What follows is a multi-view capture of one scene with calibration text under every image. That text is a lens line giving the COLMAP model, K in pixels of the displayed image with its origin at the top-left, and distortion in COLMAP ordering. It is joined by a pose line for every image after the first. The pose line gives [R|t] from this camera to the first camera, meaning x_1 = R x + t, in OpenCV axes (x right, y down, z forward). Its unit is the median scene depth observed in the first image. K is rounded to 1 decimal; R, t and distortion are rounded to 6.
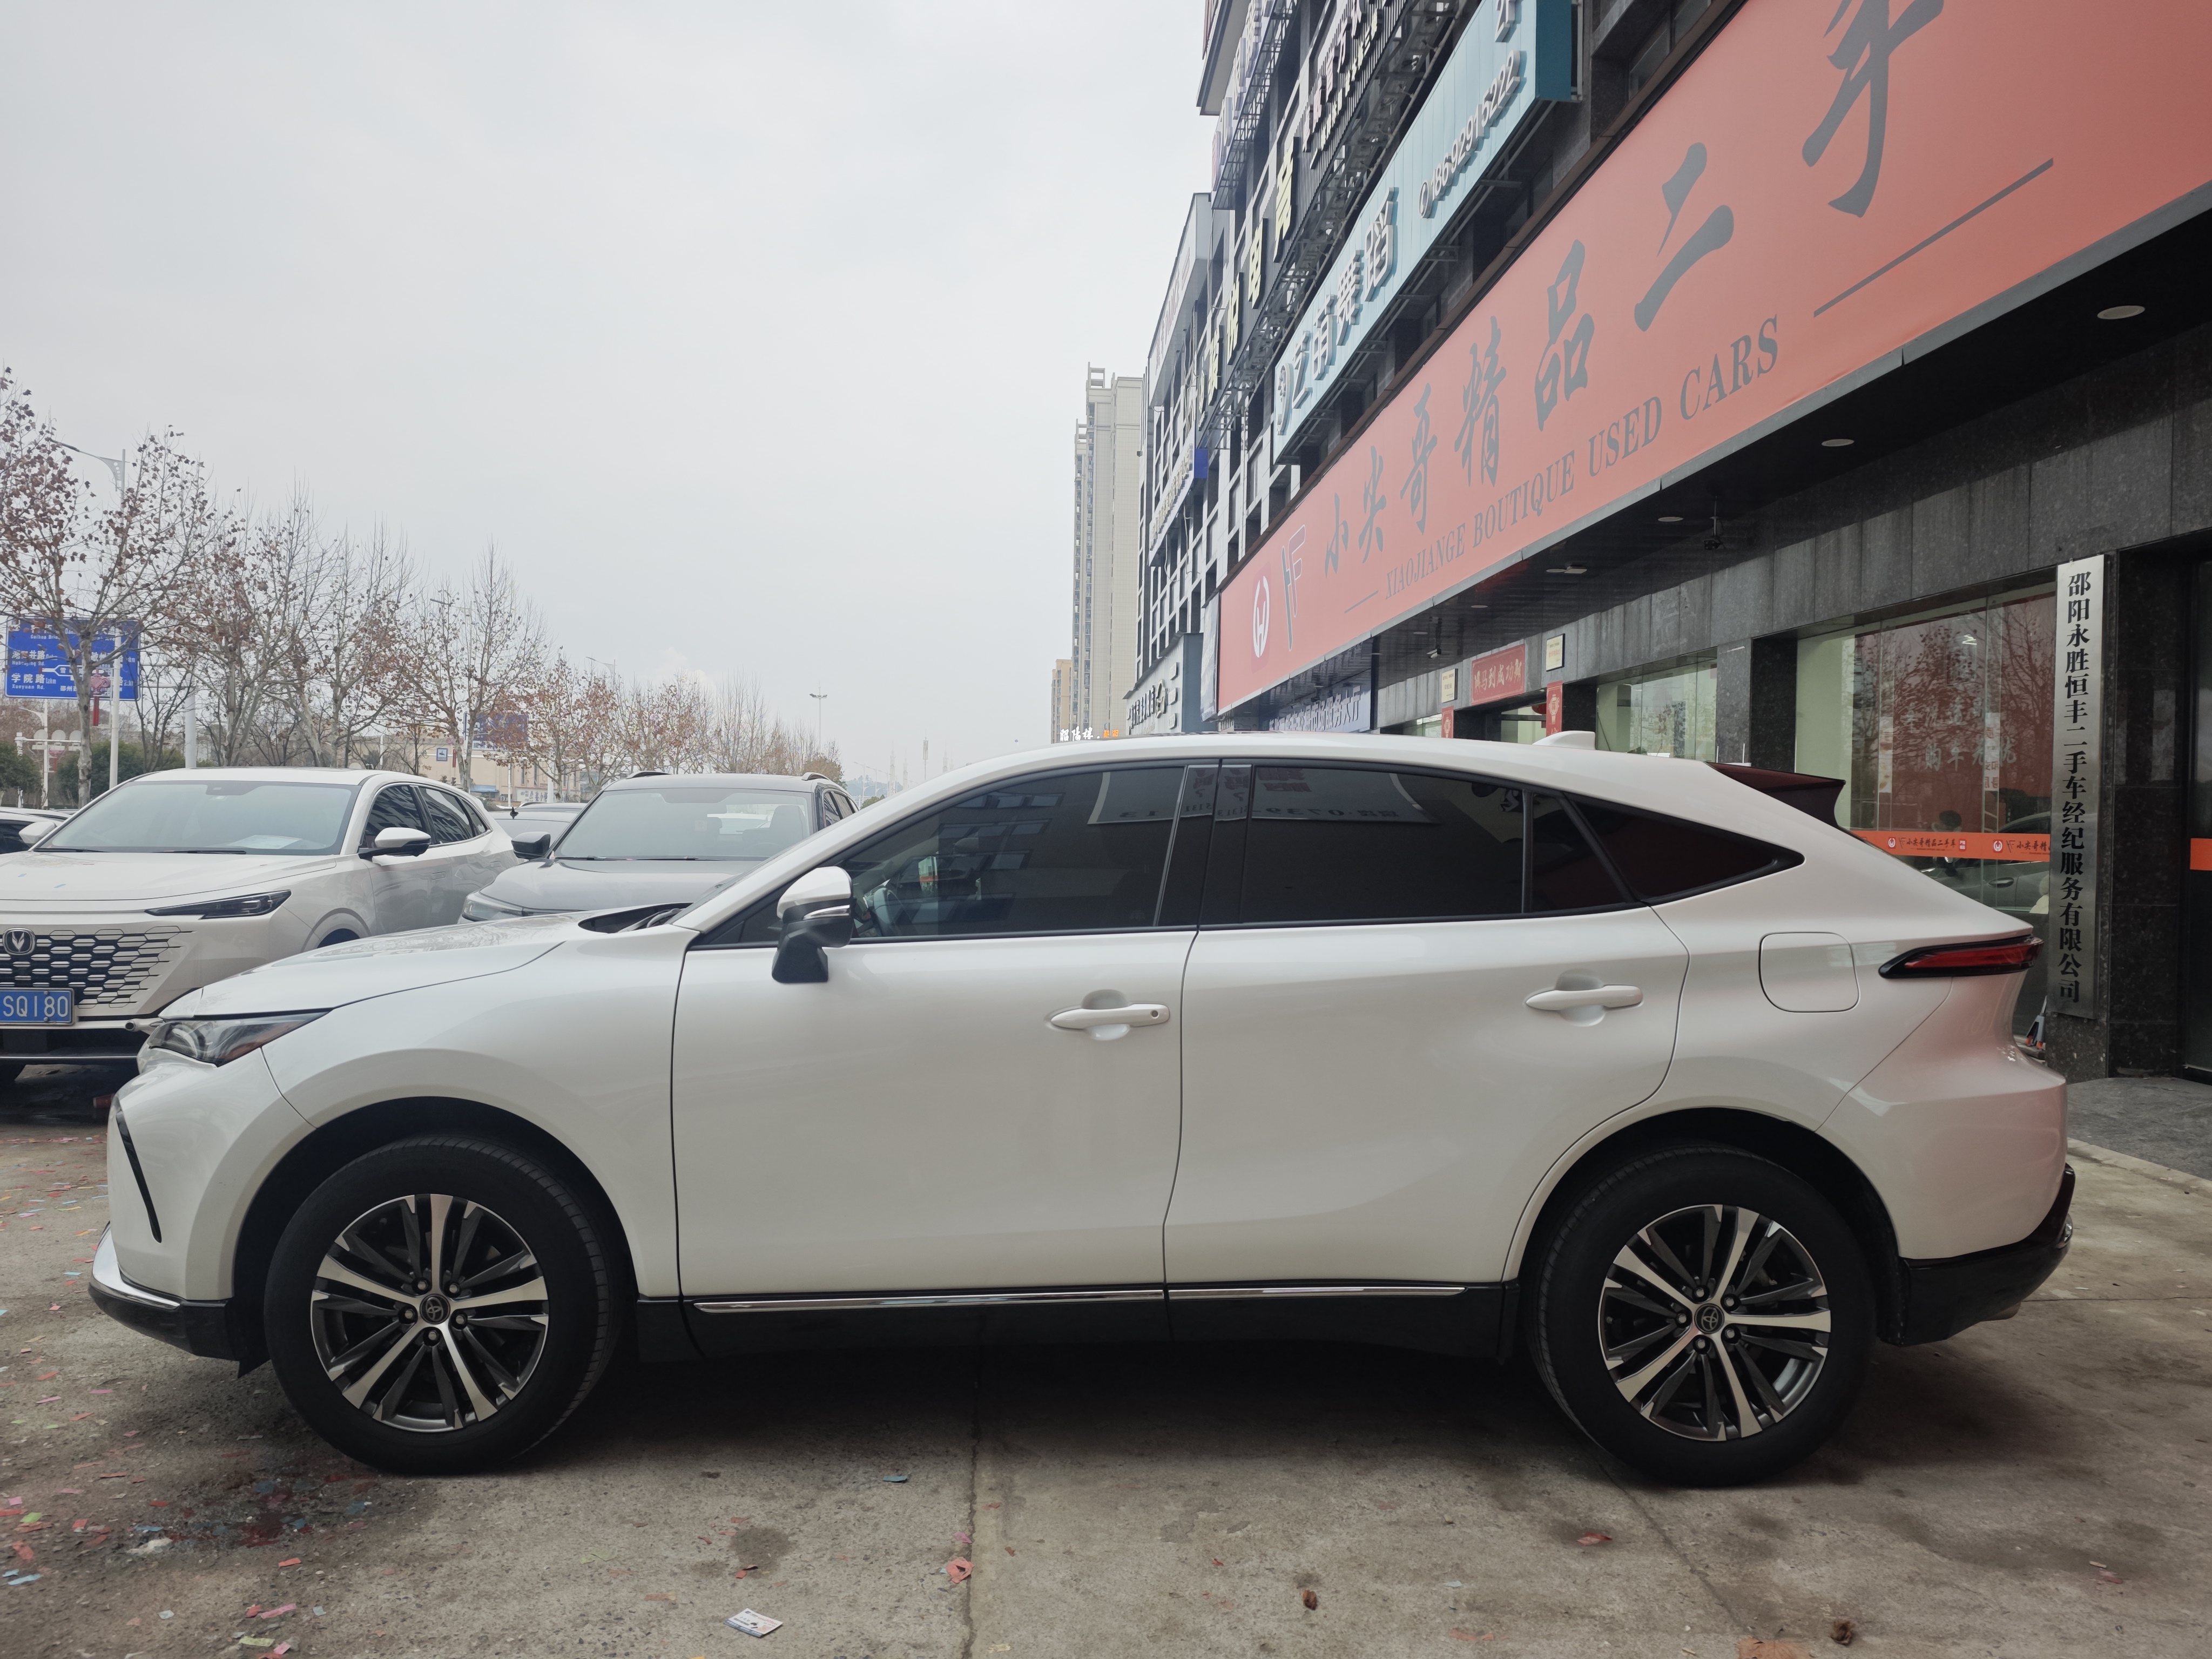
lens RADIAL K [[1519.3, 0, 1110.8], [0, 1519.3, 836.7], [0, 0, 1]] dist [0.060808, -0.104000]
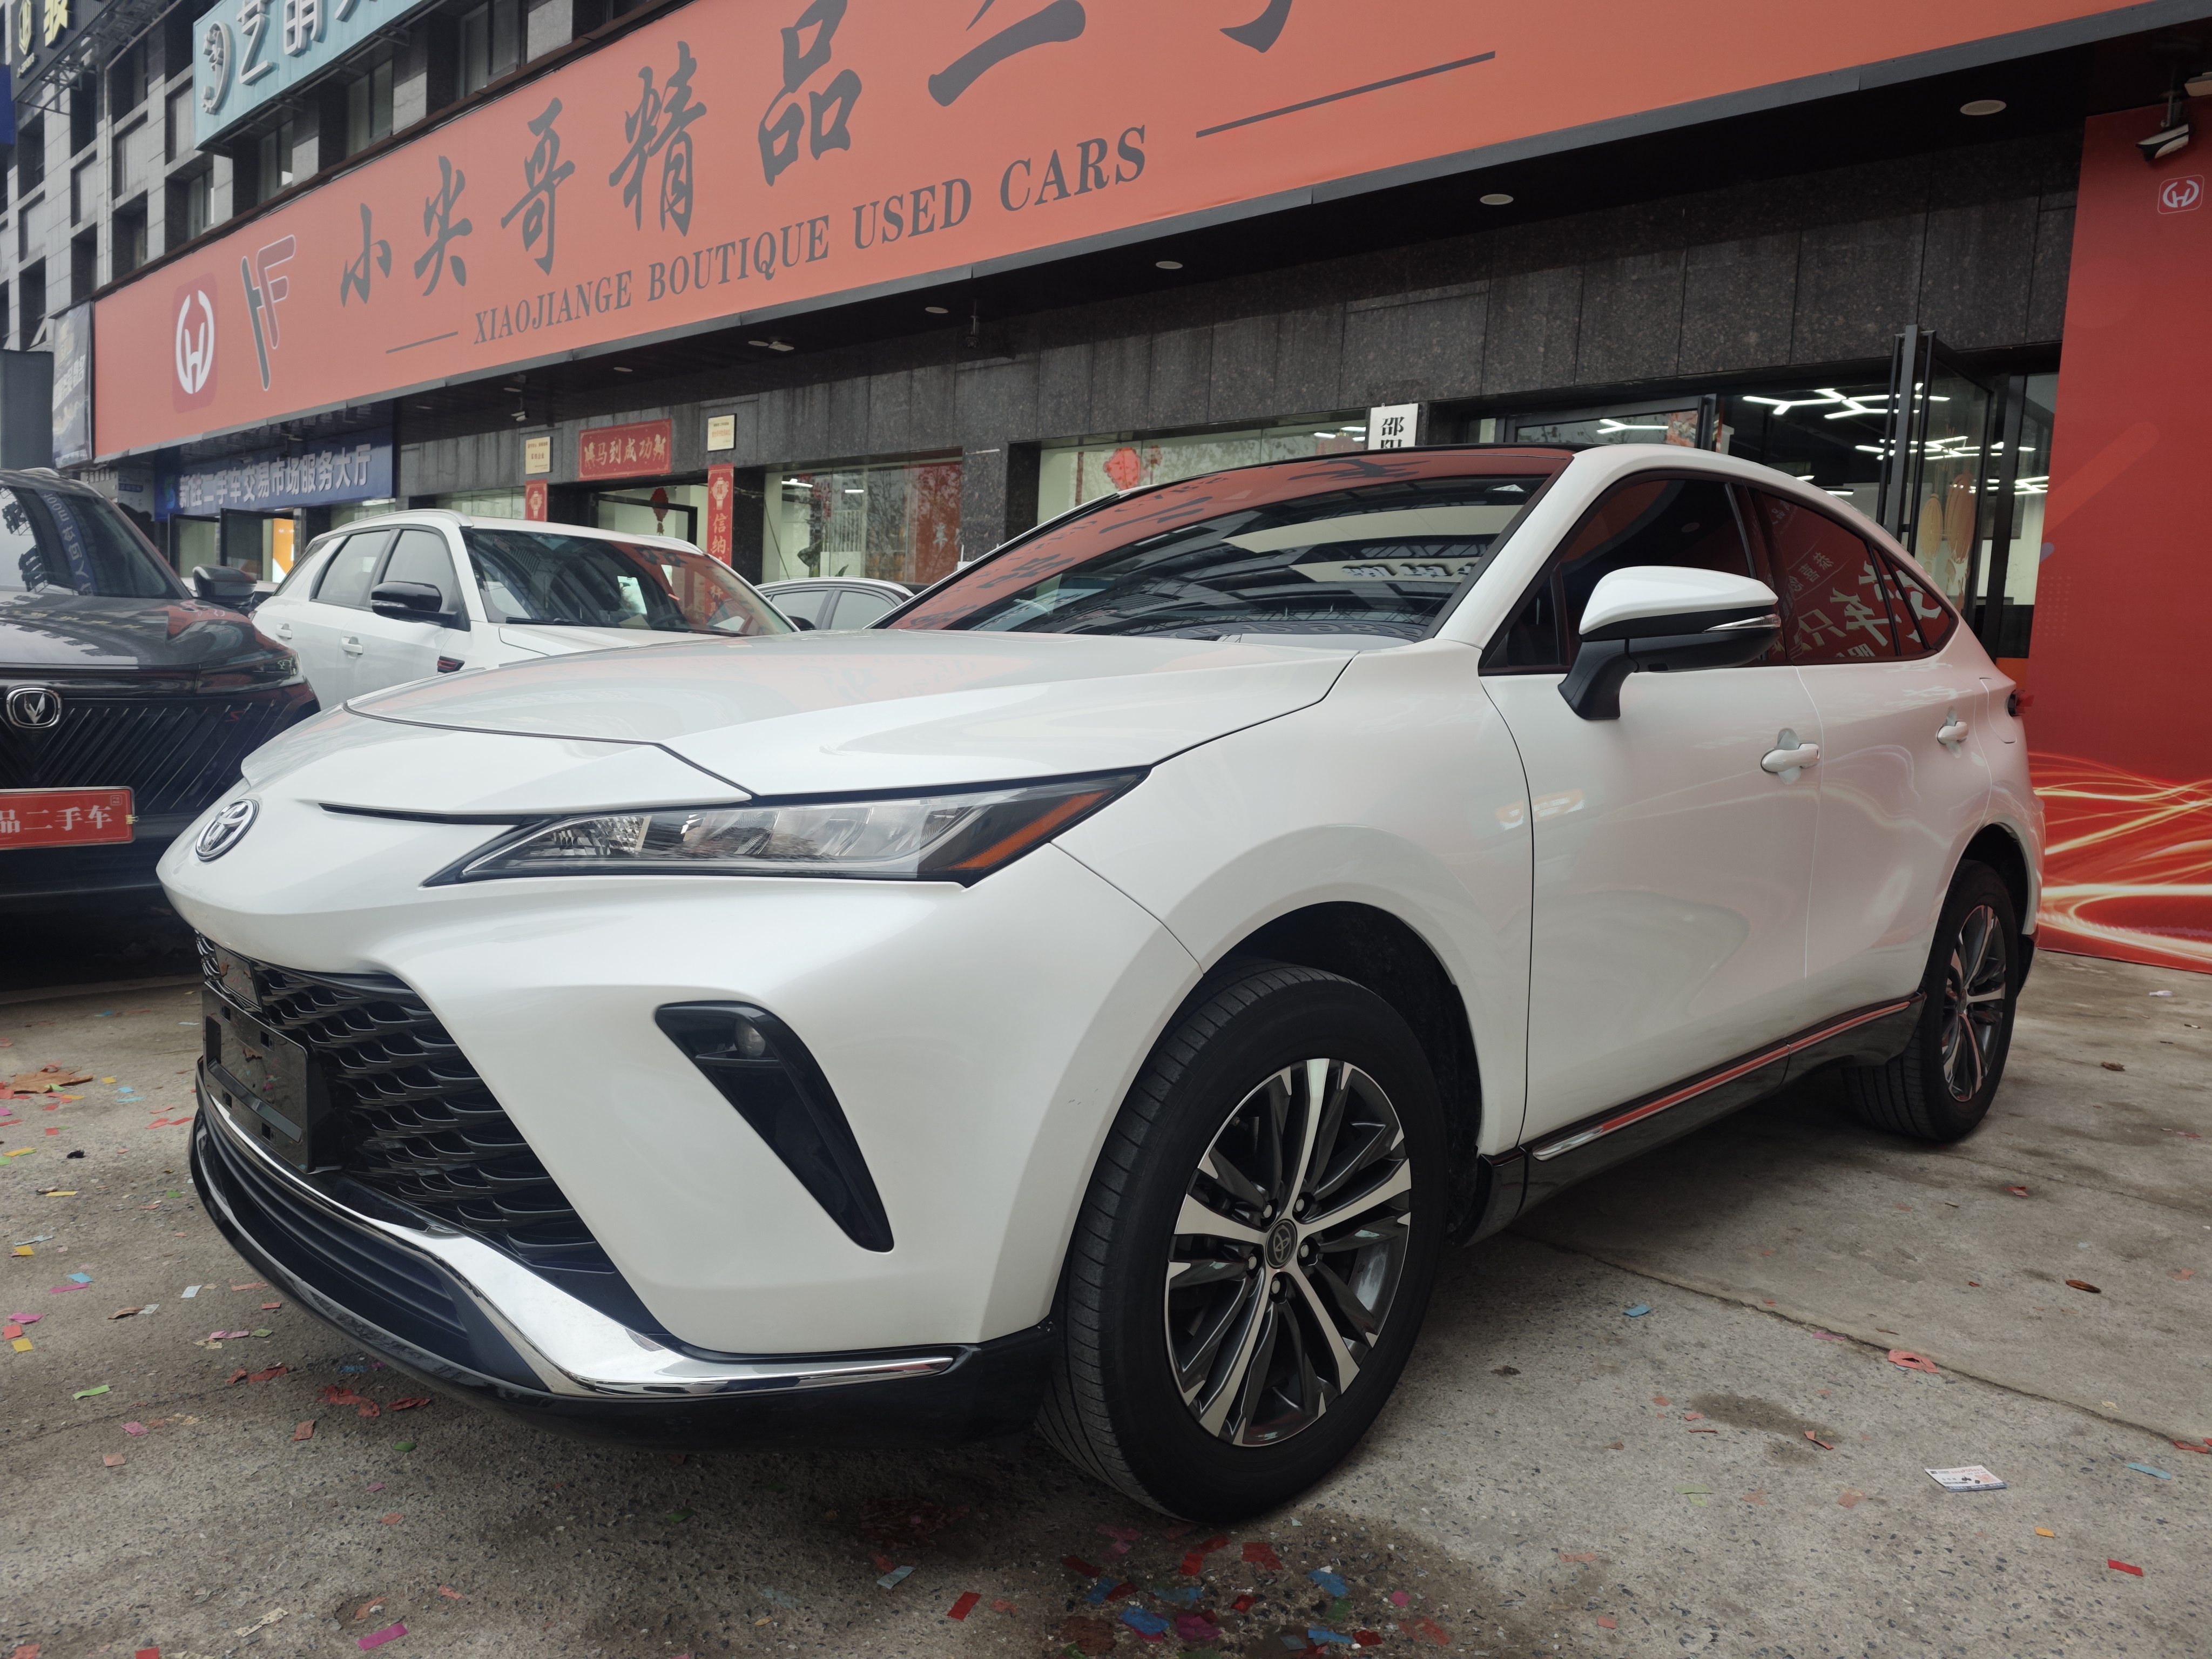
lens RADIAL K [[1514.3, 0, 1116.9], [0, 1514.3, 834.6], [0, 0, 1]] dist [0.009457, -0.025568]
pose [[0.728935, -0.050384, 0.682727, -0.386522], [-0.033353, 0.993490, 0.108929, 0.034881], [-0.683770, -0.102173, 0.722509, 0.268404]]
